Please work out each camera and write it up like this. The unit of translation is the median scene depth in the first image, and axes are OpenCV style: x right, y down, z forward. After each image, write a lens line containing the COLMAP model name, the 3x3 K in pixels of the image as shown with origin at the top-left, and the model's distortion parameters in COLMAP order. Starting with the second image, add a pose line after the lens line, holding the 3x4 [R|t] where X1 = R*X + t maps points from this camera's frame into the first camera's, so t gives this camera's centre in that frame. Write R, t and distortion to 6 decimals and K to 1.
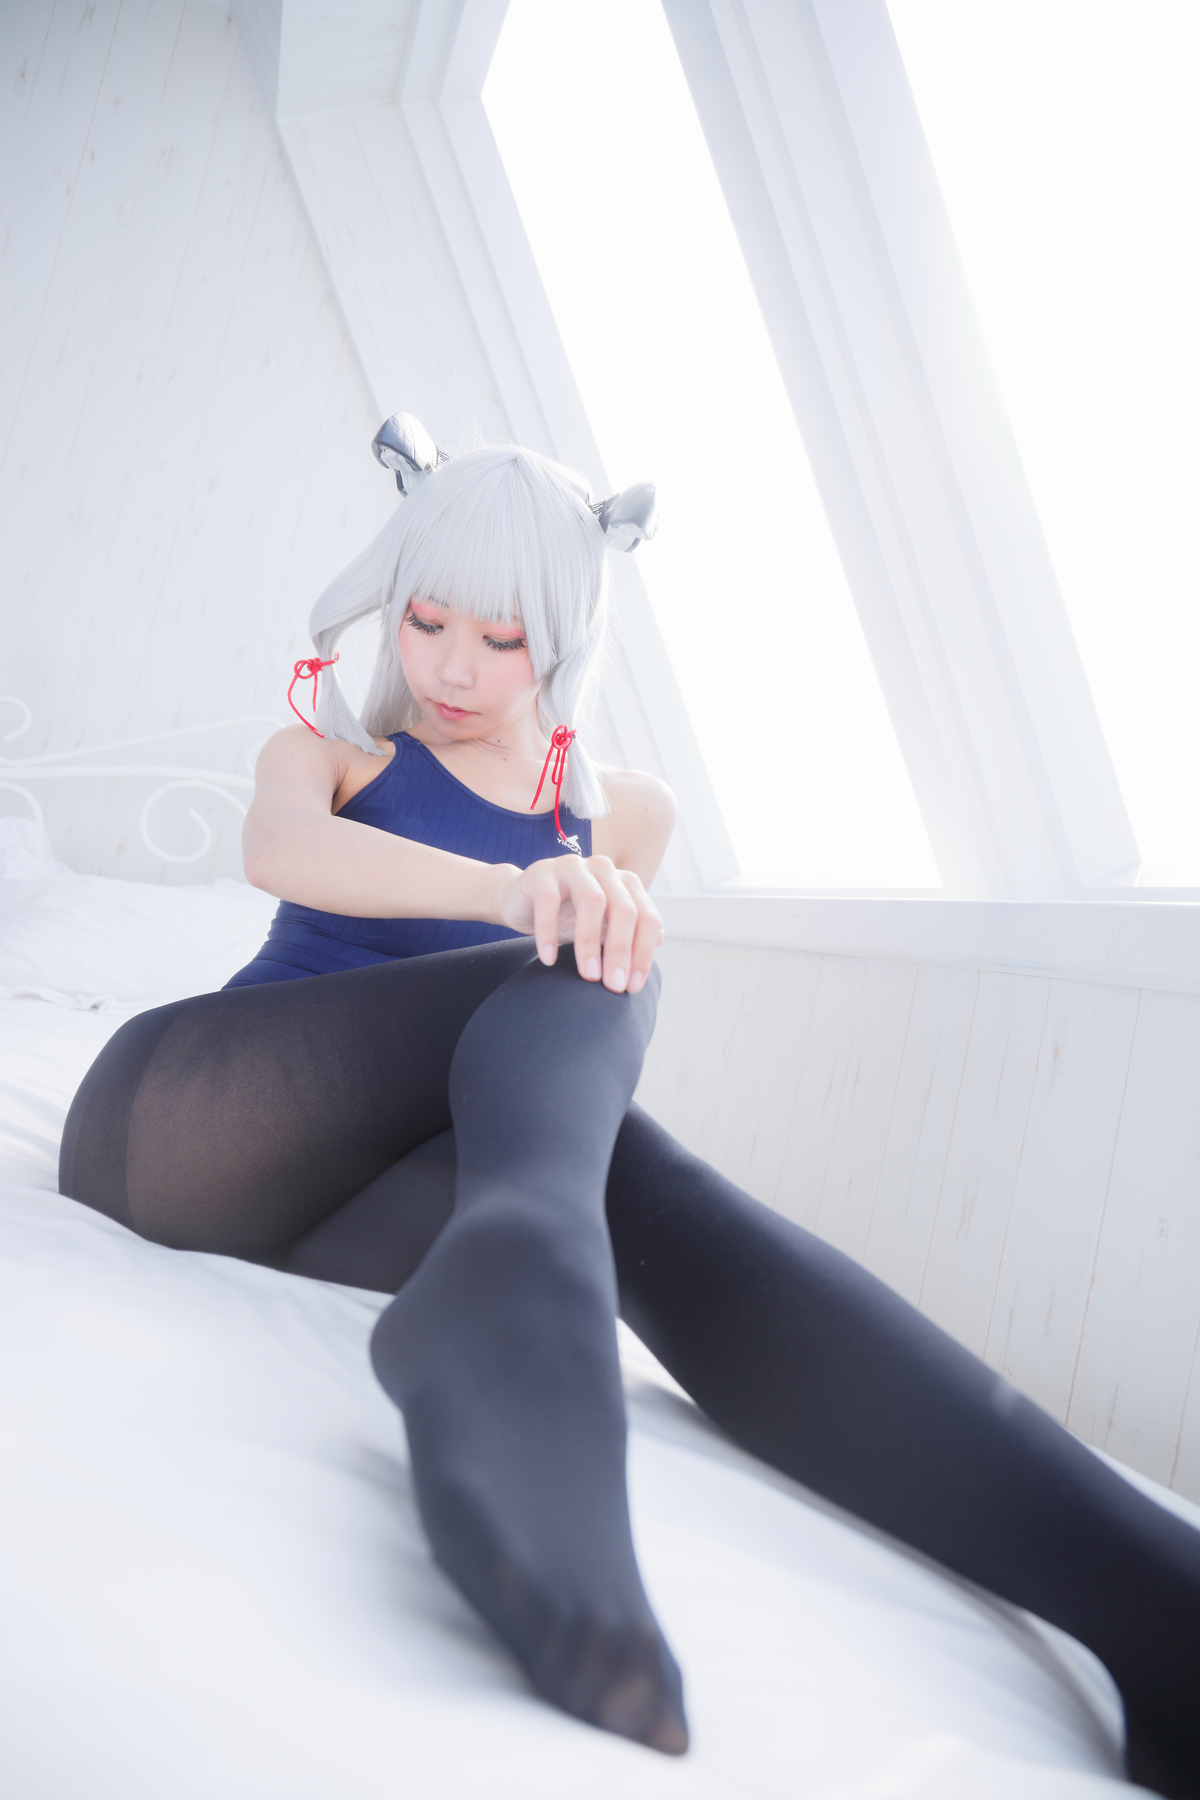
lens RADIAL K [[1196.0, 0, 600.0], [0, 1196.0, 900.0], [0, 0, 1]] dist [-0.002400, -0.001091]
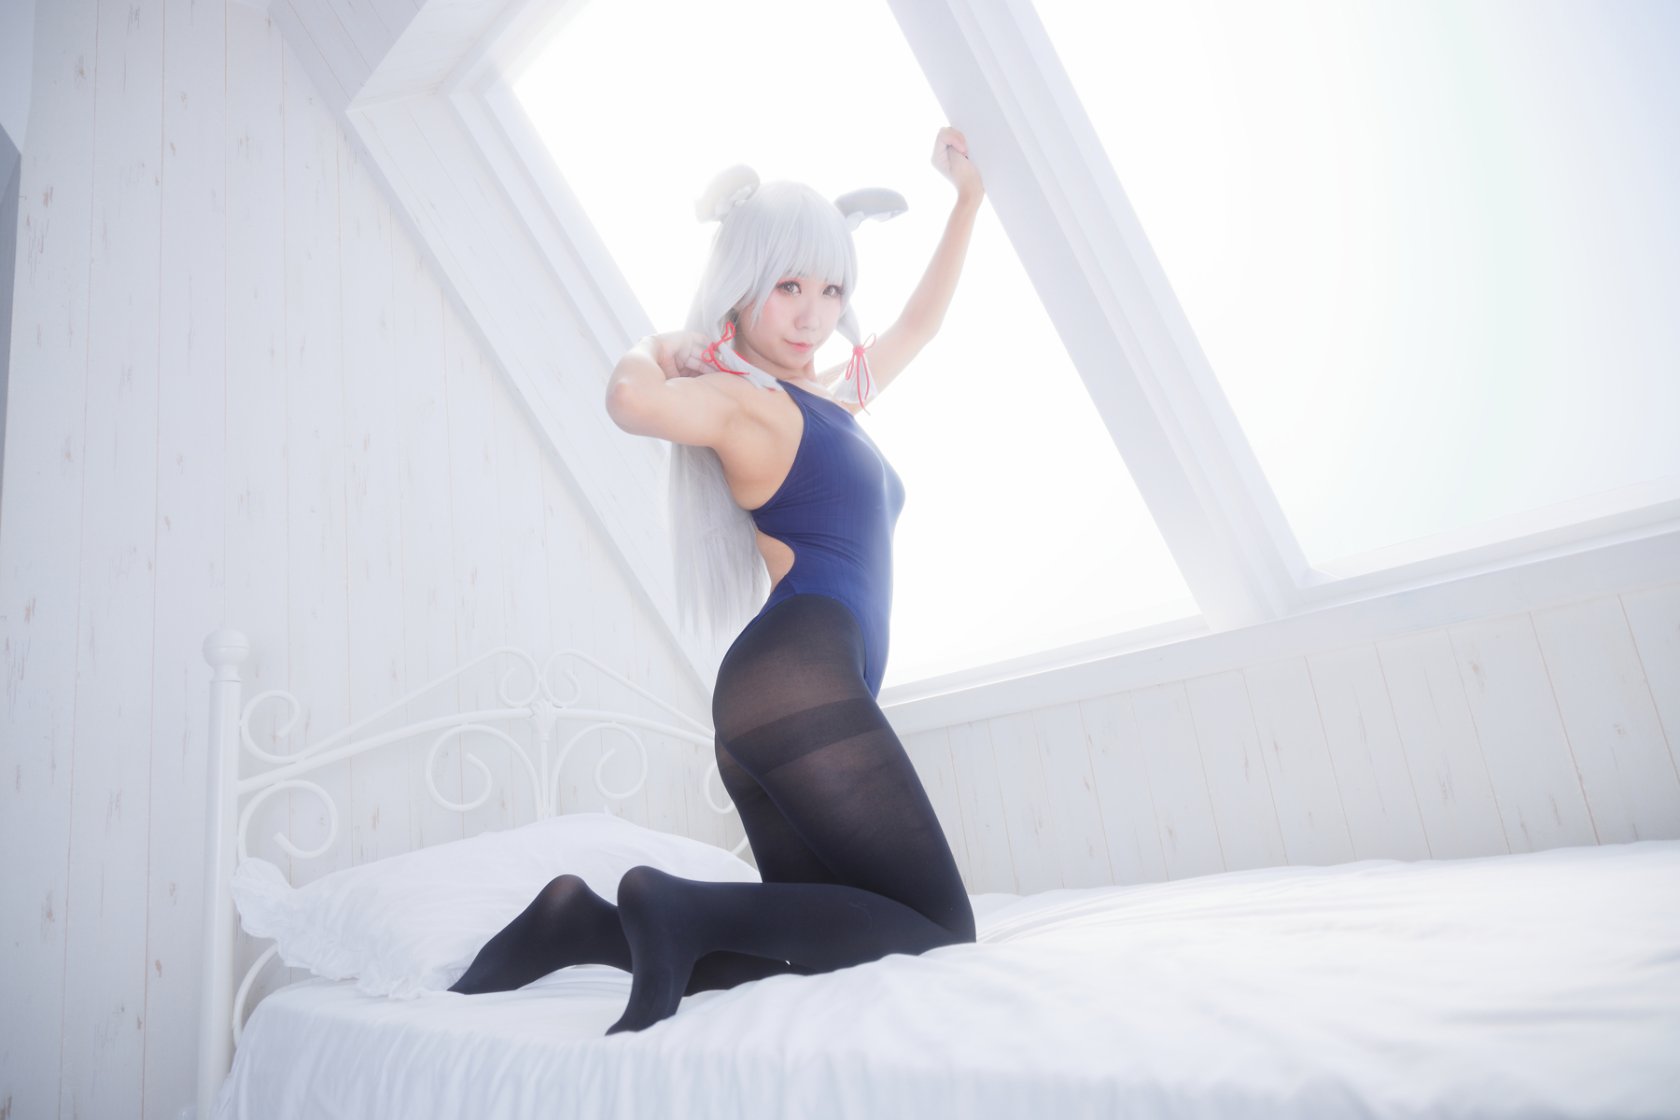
lens RADIAL K [[1116.2, 0, 843.5], [0, 1116.2, 560.9], [0, 0, 1]] dist [-0.002400, -0.001091]
pose [[0.834847, -0.214606, 0.506926, -1.087853], [0.288363, 0.954912, -0.070640, -0.153422], [-0.468910, 0.205152, 0.859090, 0.035521]]
